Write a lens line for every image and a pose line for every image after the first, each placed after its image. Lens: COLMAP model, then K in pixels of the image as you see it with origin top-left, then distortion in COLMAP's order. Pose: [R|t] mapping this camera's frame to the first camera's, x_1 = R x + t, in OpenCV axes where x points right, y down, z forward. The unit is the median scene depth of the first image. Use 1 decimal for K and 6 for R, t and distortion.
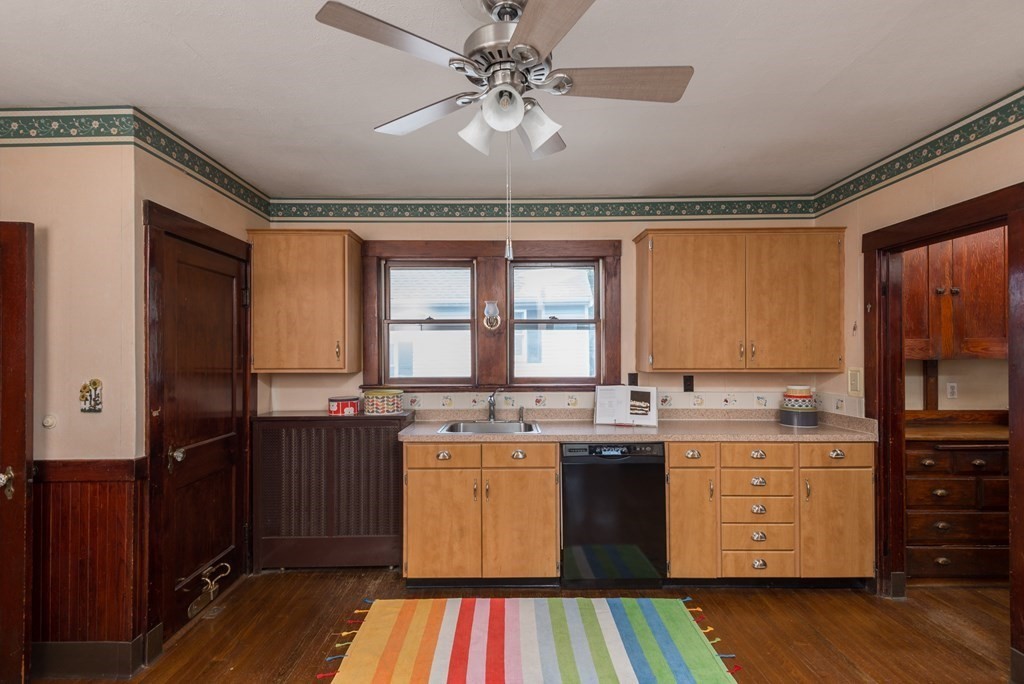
lens RADIAL K [[489.2, 0, 512.0], [0, 489.2, 342.0], [0, 0, 1]] dist [0.028052, -0.000436]
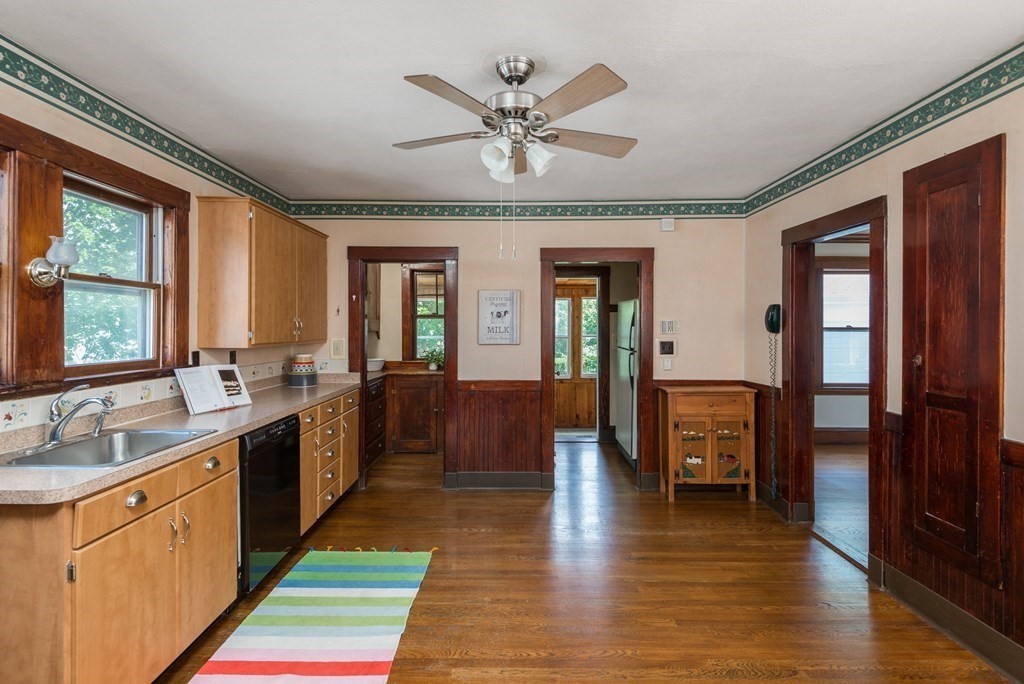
lens RADIAL K [[483.2, 0, 512.9], [0, 483.2, 312.1], [0, 0, 1]] dist [0.000705, -0.000657]
pose [[0.005360, 0.033548, 0.999423, -0.659812], [-0.027625, 0.999061, -0.033388, 0.008822], [-0.999604, -0.027430, 0.006282, 0.484775]]
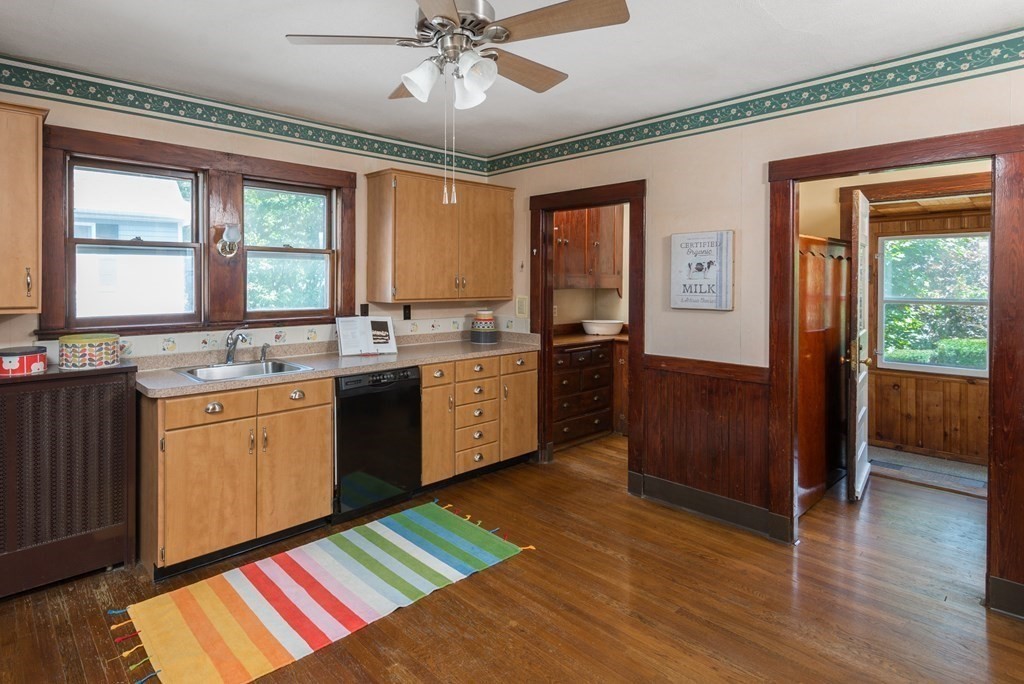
lens RADIAL K [[536.0, 0, 429.6], [0, 536.0, 275.9], [0, 0, 1]] dist [0.055722, -0.037956]
pose [[0.773377, 0.011267, 0.633846, -0.398595], [-0.020679, 0.999758, 0.007460, -0.007712], [-0.633608, -0.018877, 0.773424, 0.046778]]
